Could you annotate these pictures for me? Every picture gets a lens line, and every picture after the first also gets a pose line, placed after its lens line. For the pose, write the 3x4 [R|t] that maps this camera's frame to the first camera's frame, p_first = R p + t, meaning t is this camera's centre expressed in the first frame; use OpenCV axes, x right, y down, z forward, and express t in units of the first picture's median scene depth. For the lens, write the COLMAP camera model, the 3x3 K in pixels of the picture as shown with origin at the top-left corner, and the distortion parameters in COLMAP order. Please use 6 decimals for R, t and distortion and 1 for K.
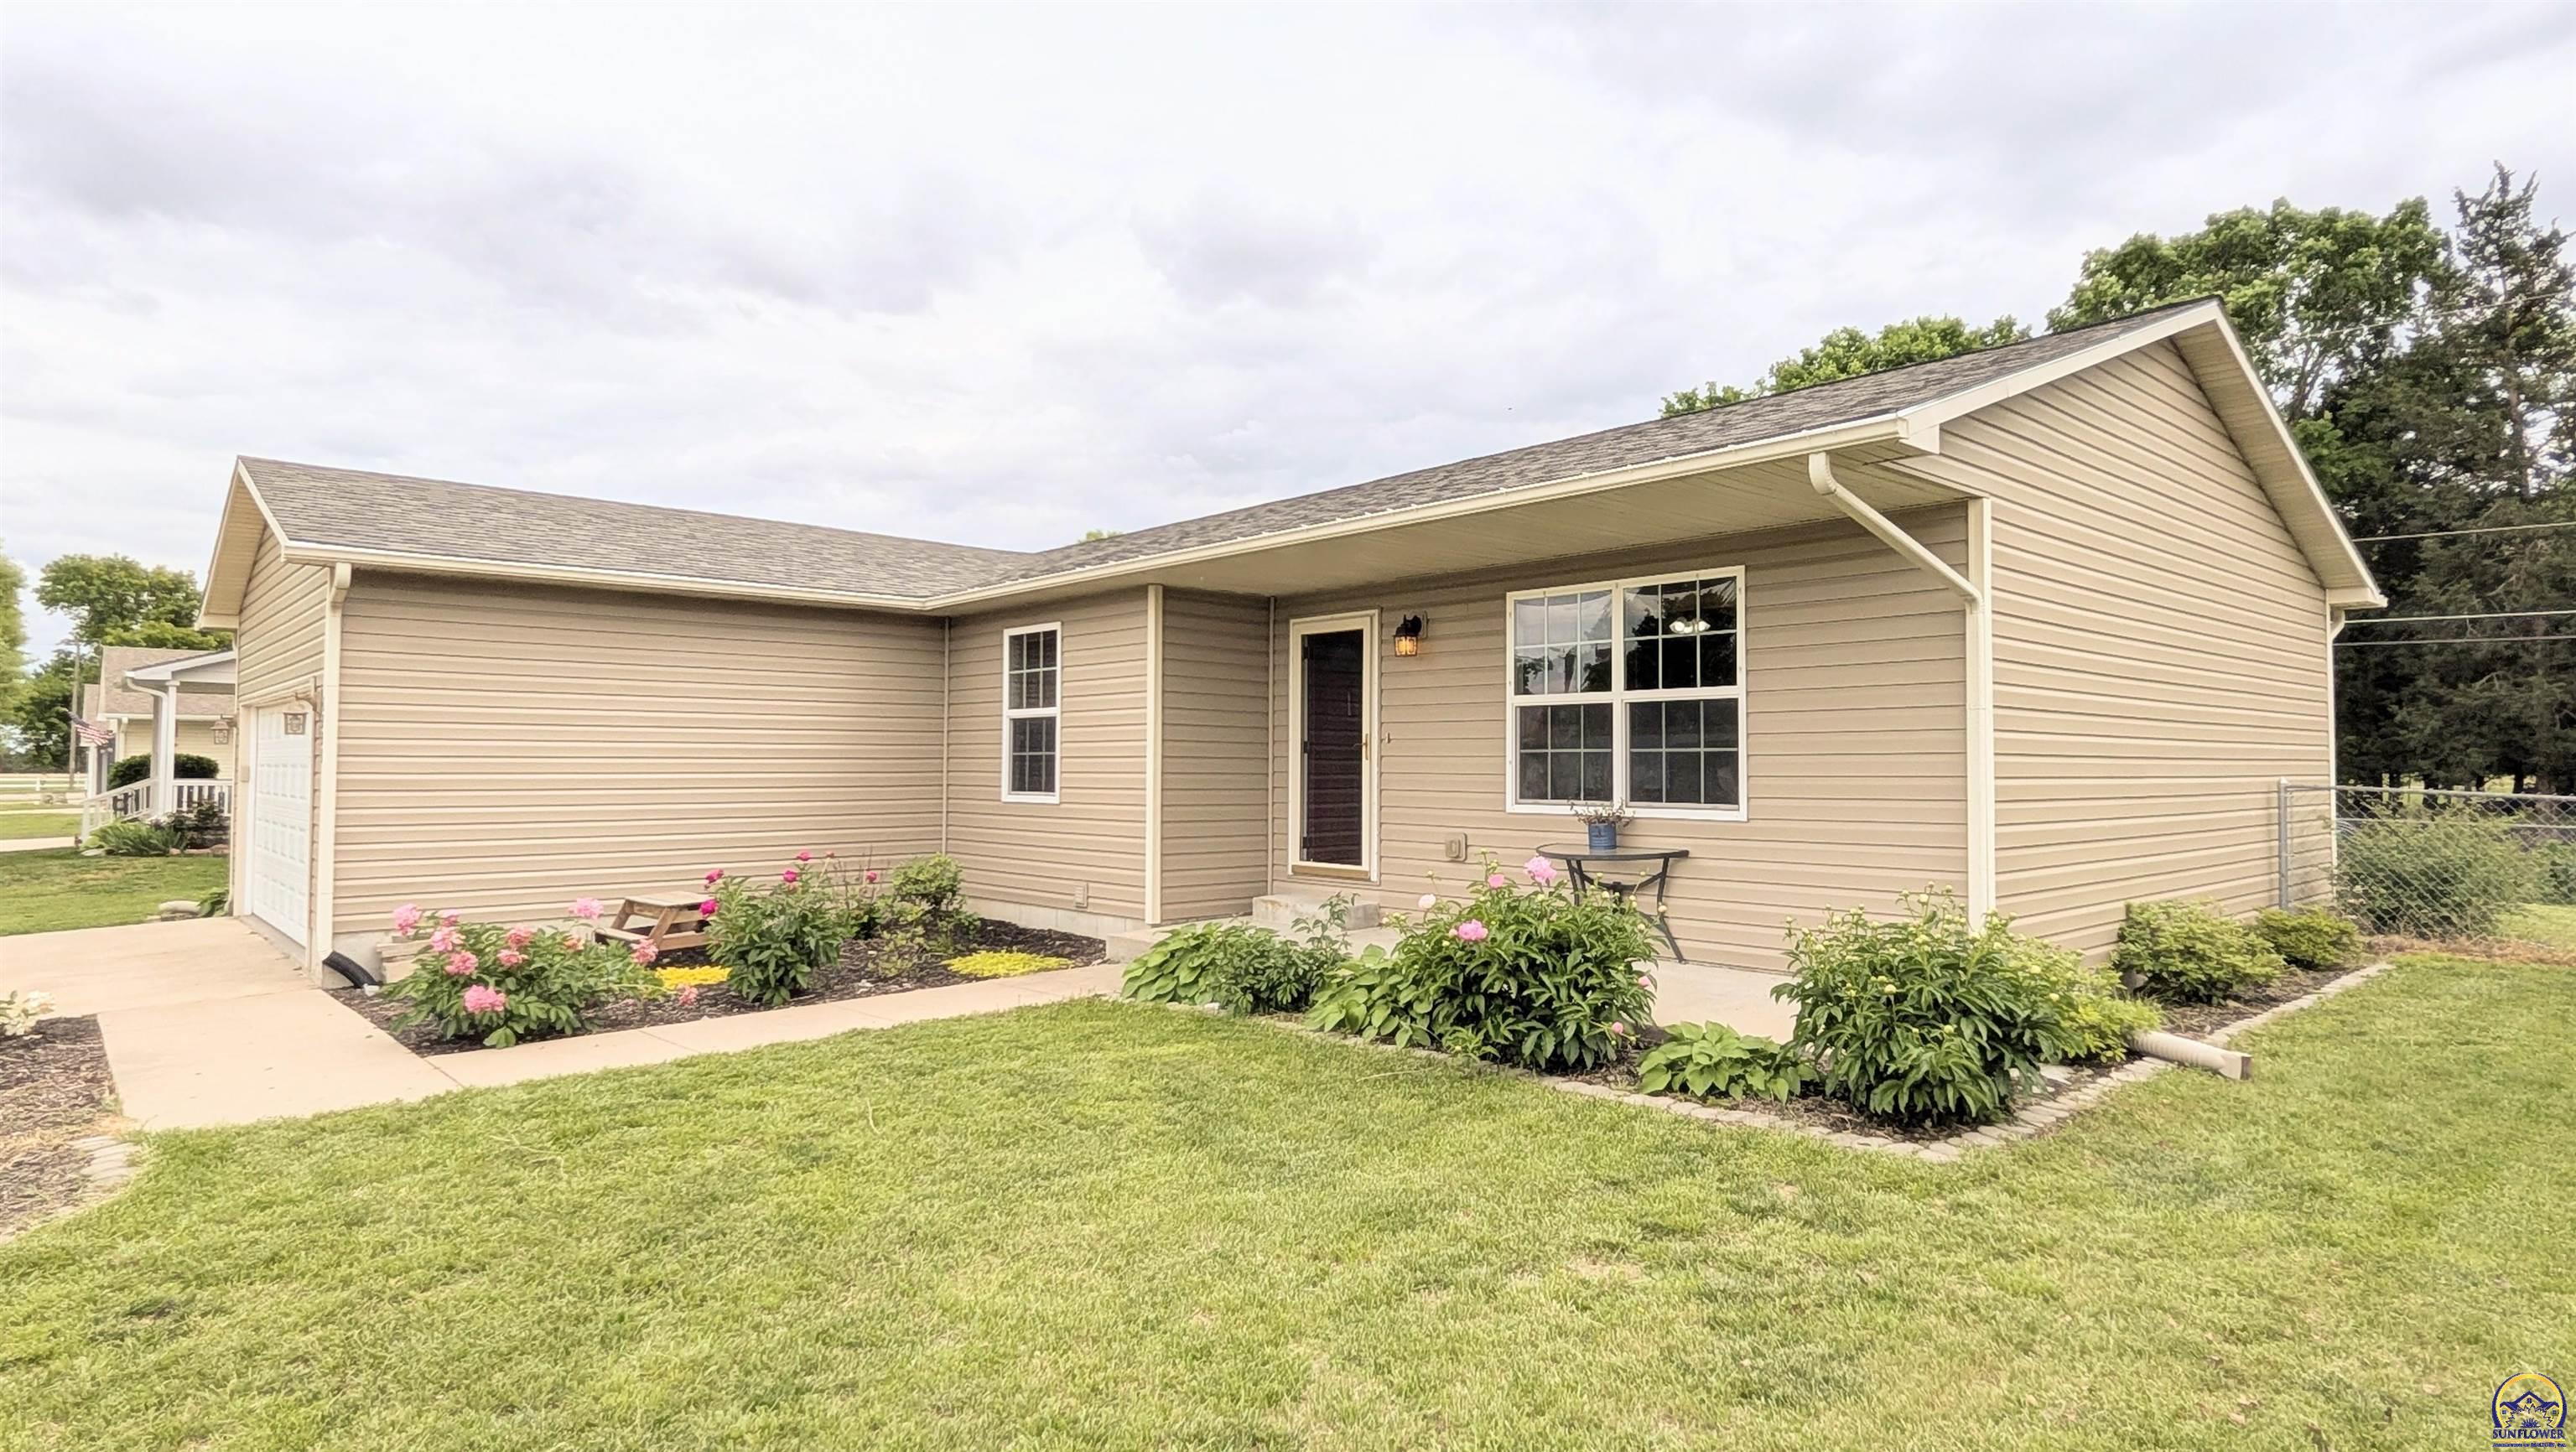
lens RADIAL K [[1390.4, 0, 1307.1], [0, 1390.4, 719.4], [0, 0, 1]] dist [0.017899, -0.010465]
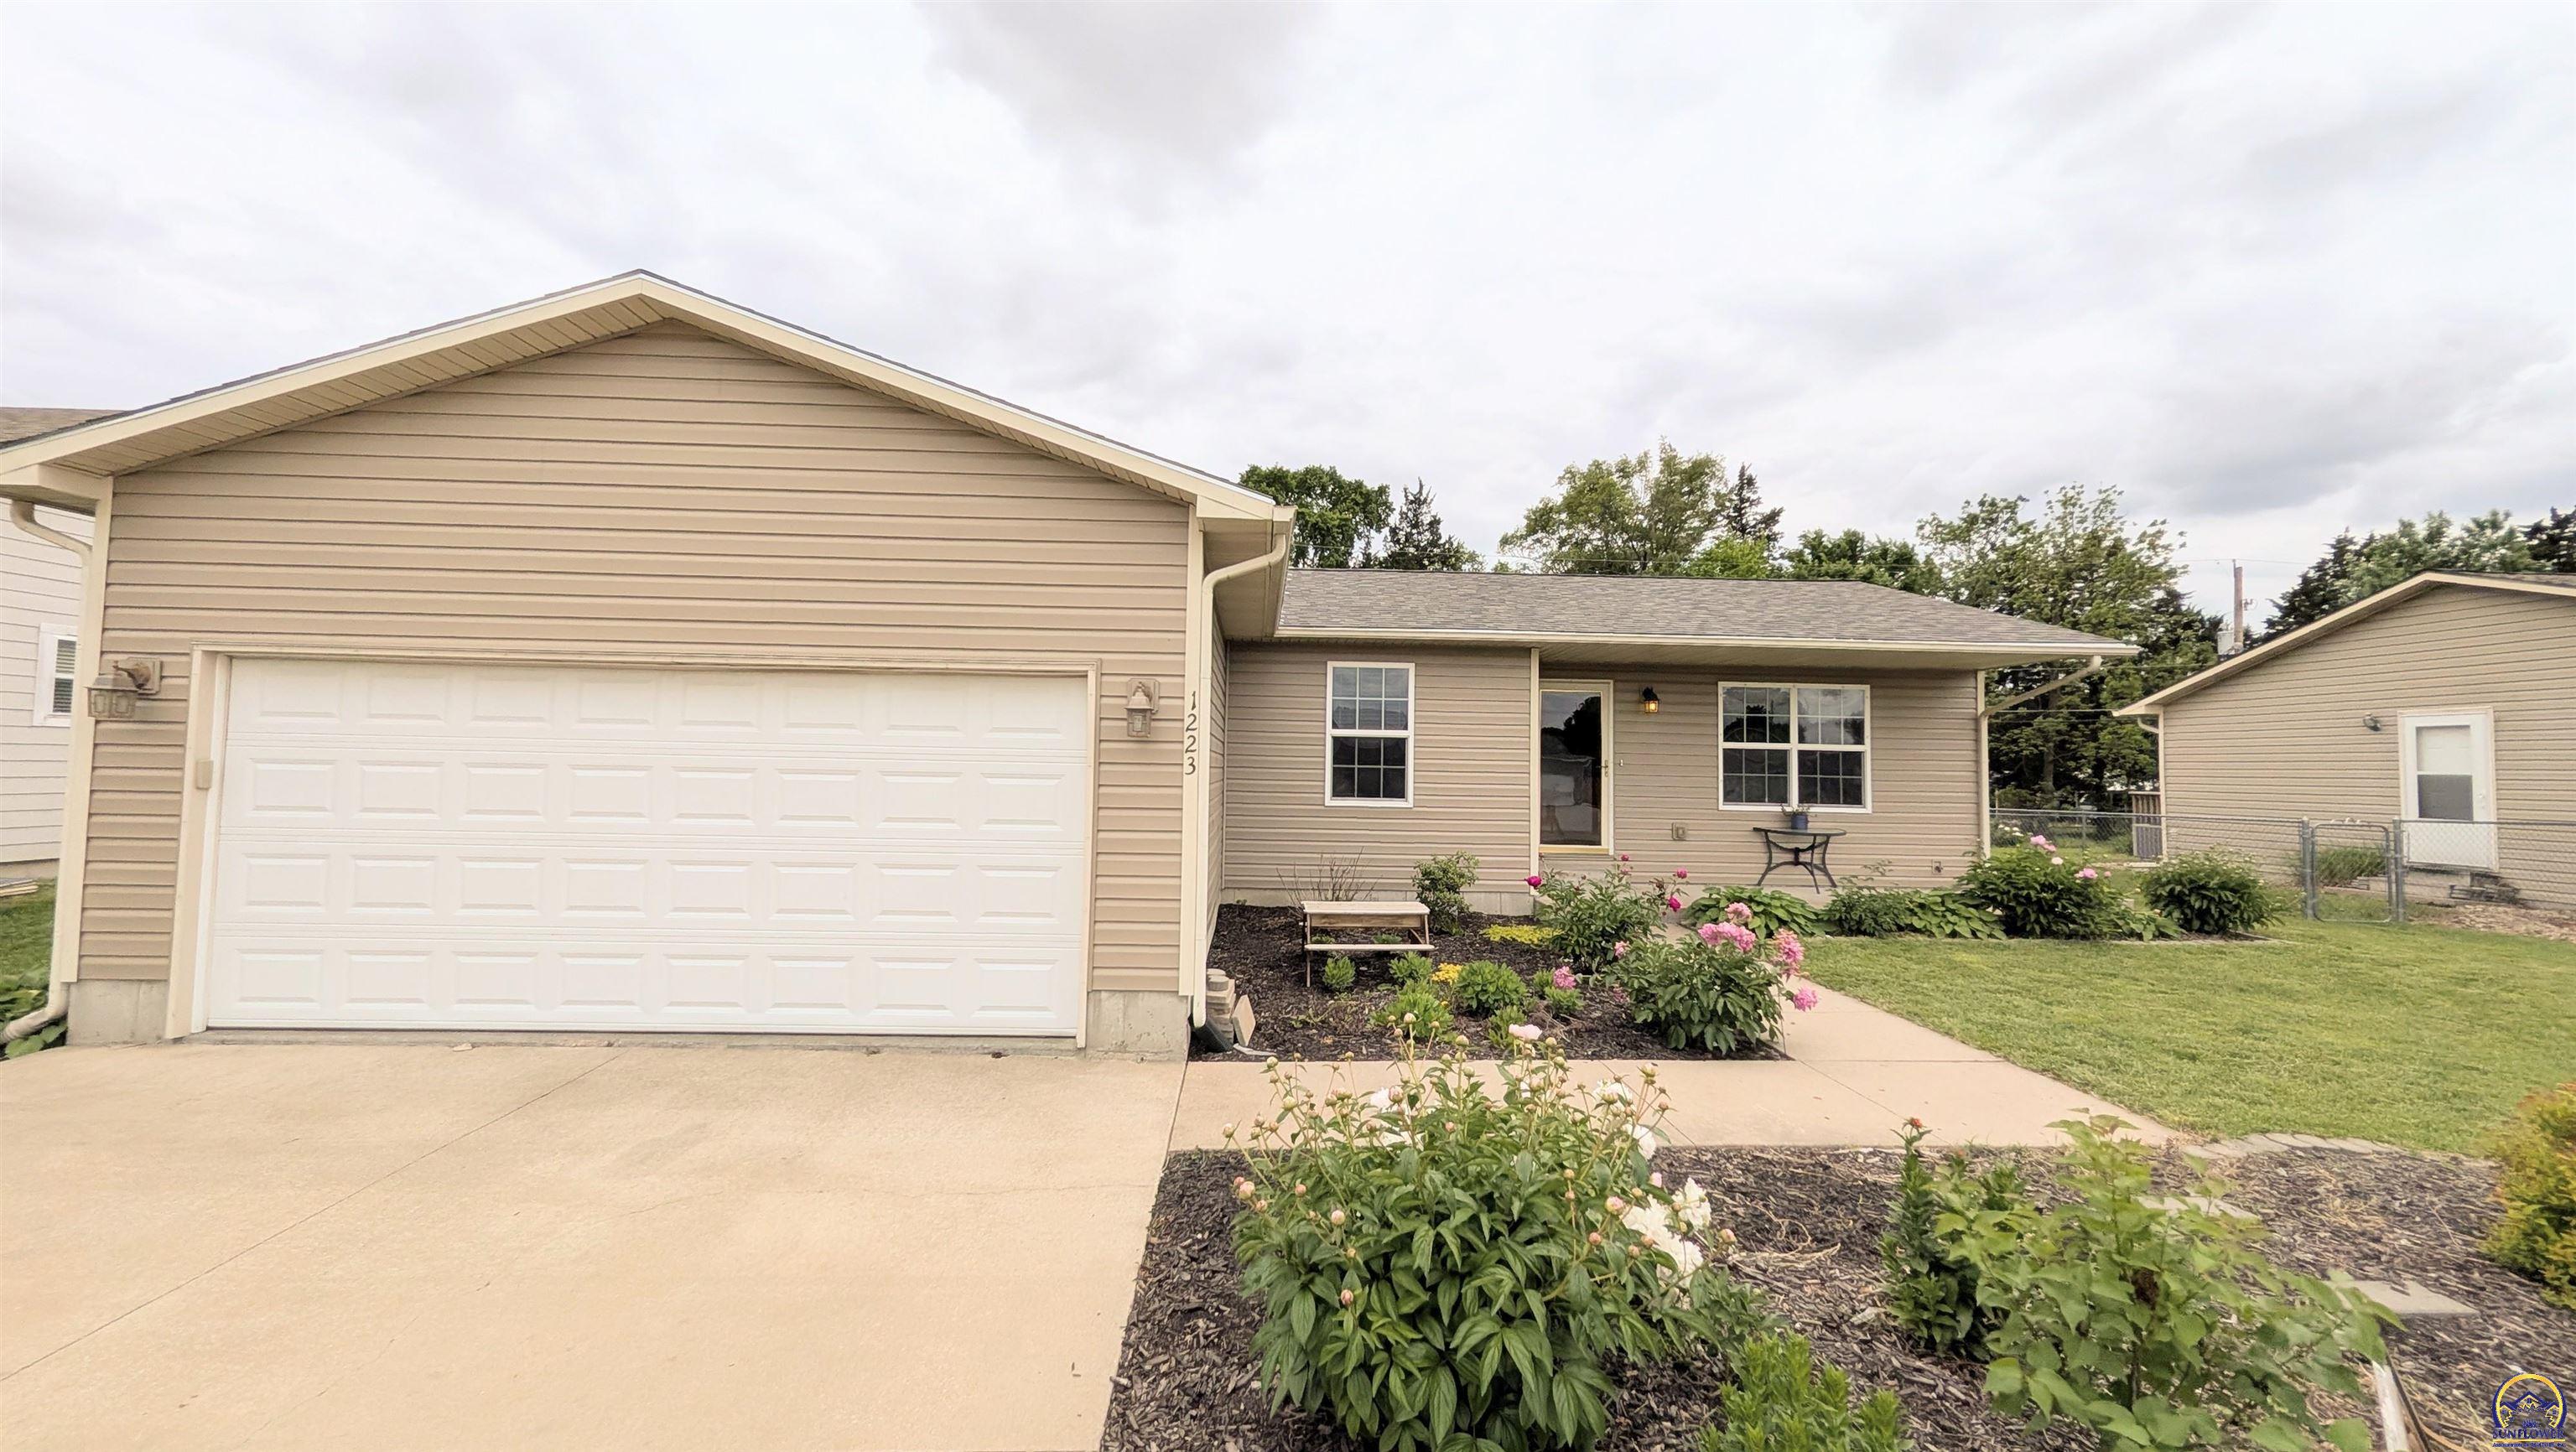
lens RADIAL K [[987.9, 0, 1287.4], [0, 987.9, 720.6], [0, 0, 1]] dist [0.010880, -0.000737]
pose [[0.652459, 0.048249, 0.756286, -1.039358], [-0.044530, 0.998688, -0.025297, 0.010620], [-0.756514, -0.017172, 0.653752, 0.556650]]
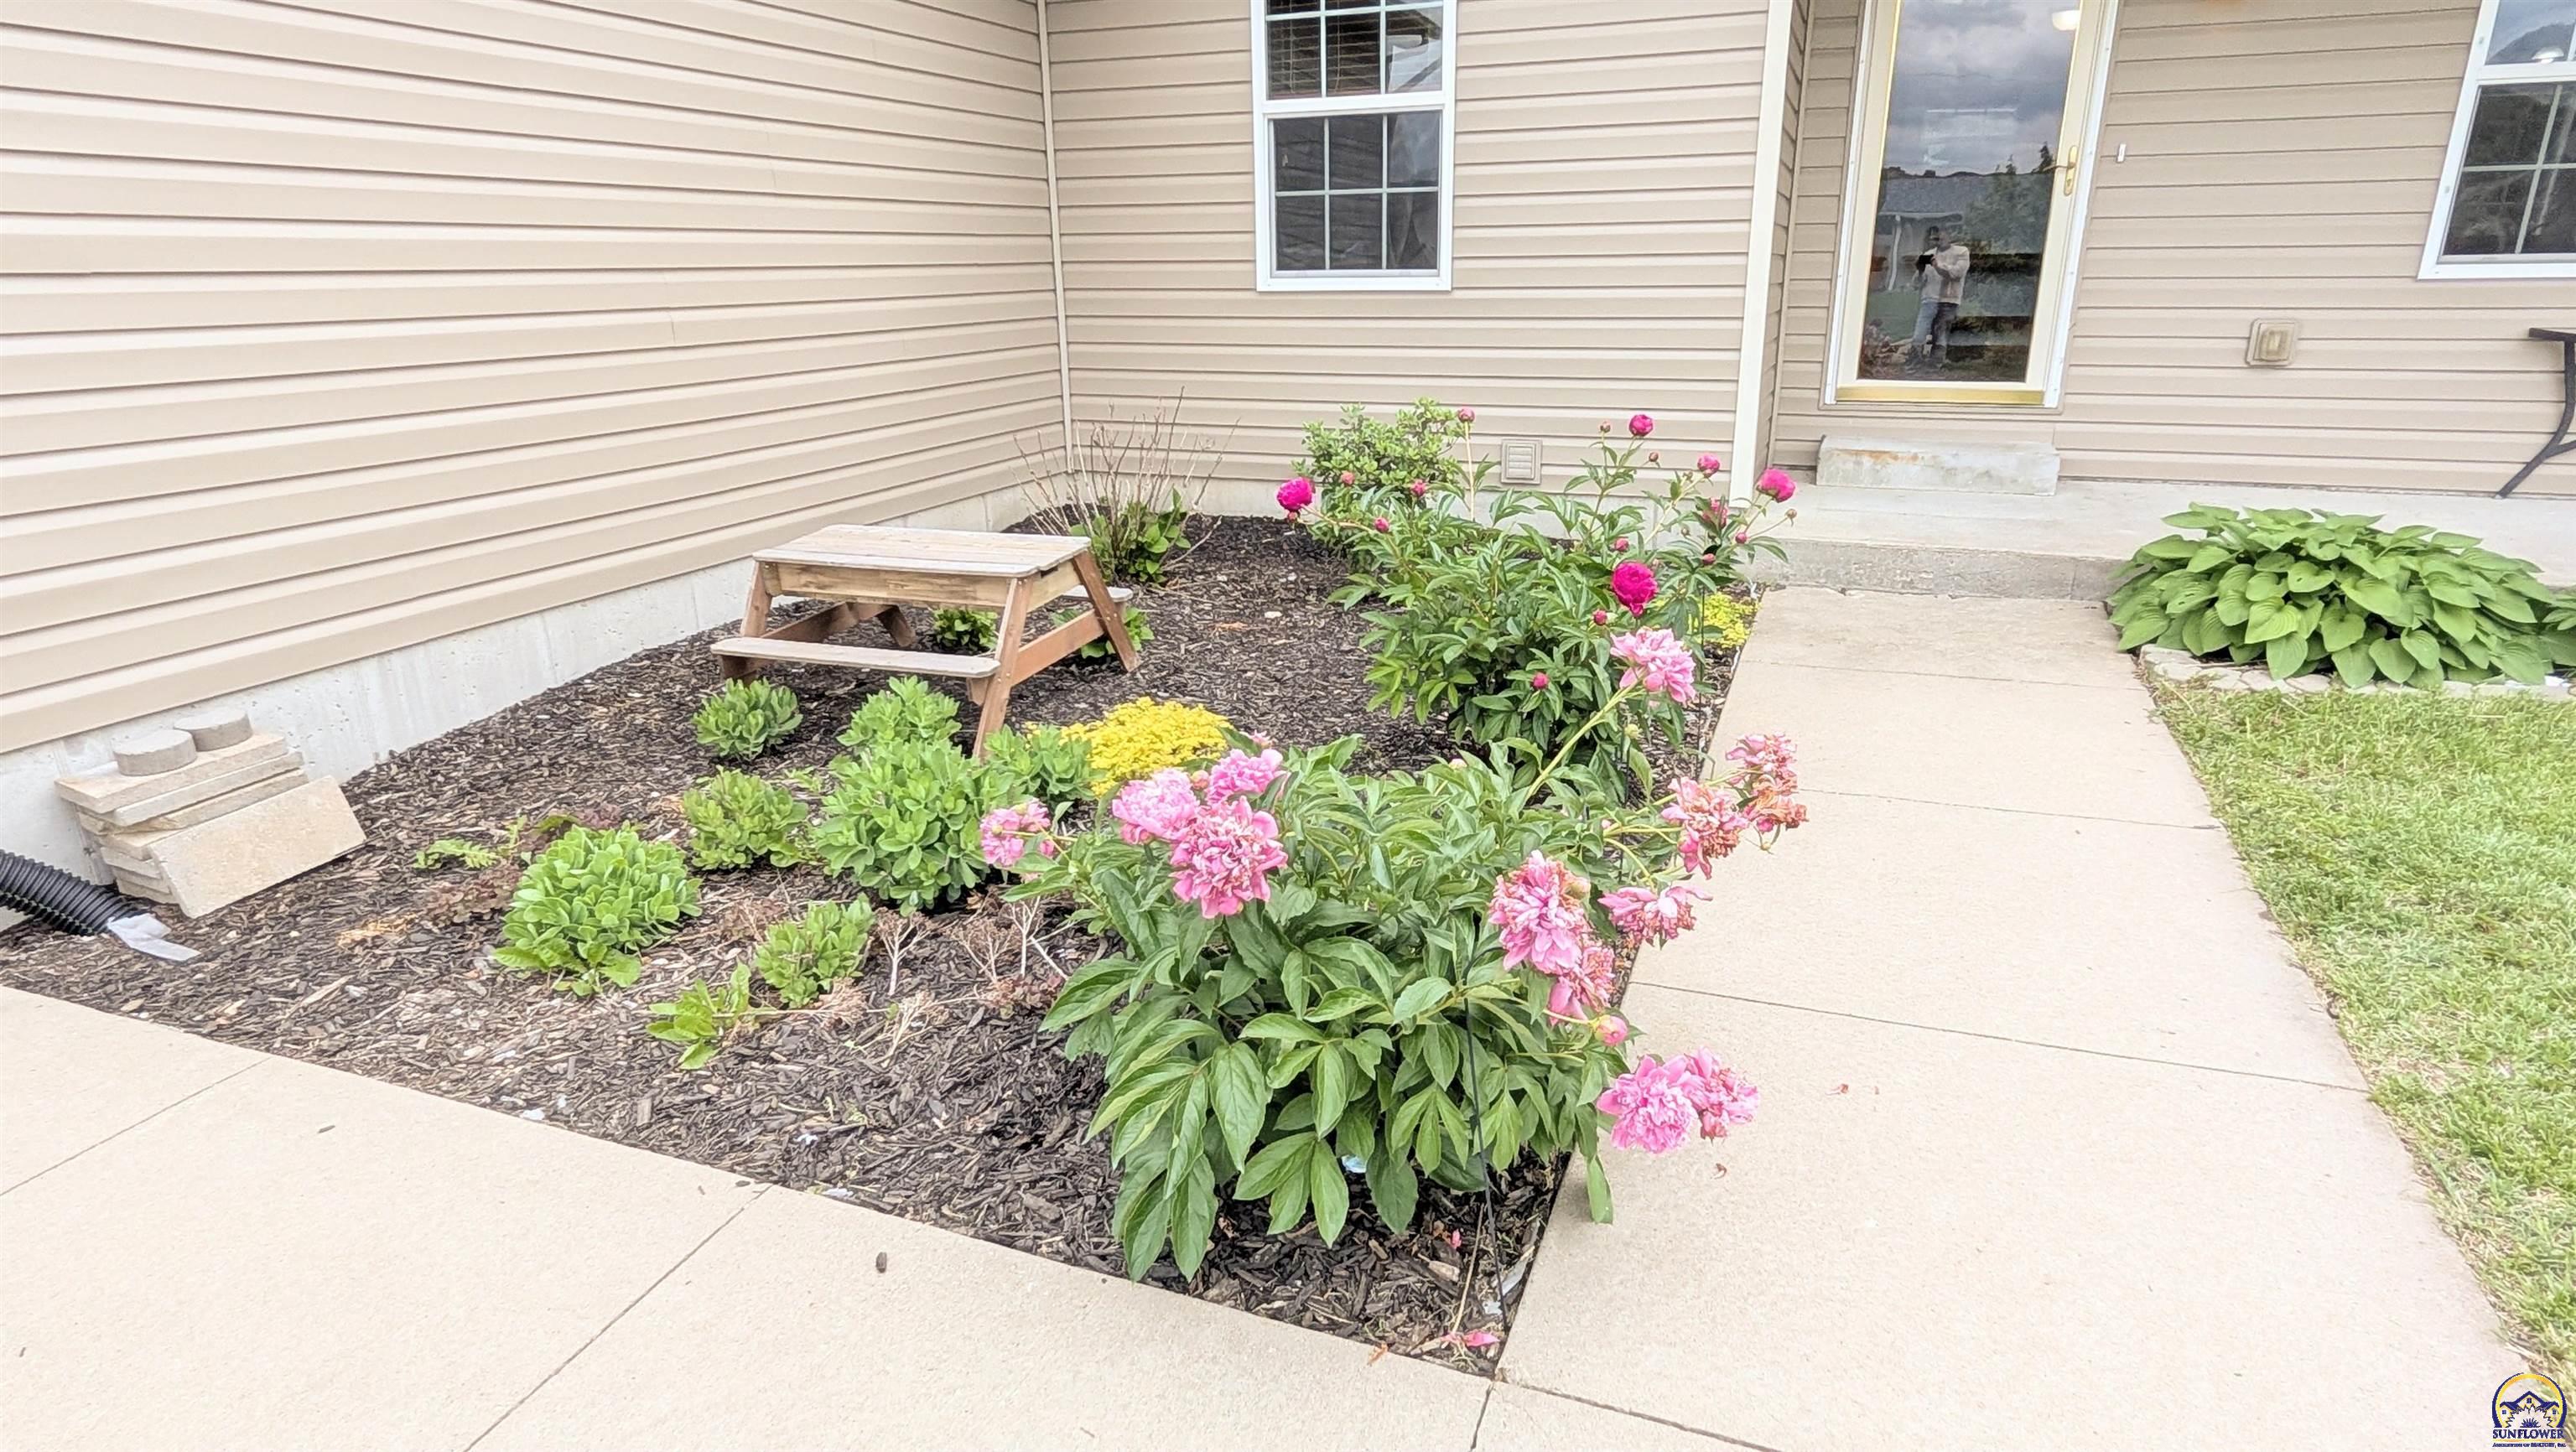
lens RADIAL K [[1390.4, 0, 1307.1], [0, 1390.4, 719.4], [0, 0, 1]] dist [0.017899, -0.010465]
pose [[0.898071, -0.147942, 0.414225, -0.522051], [-0.002245, 0.940185, 0.340657, 0.037498], [-0.439846, -0.306864, 0.844020, 0.588301]]
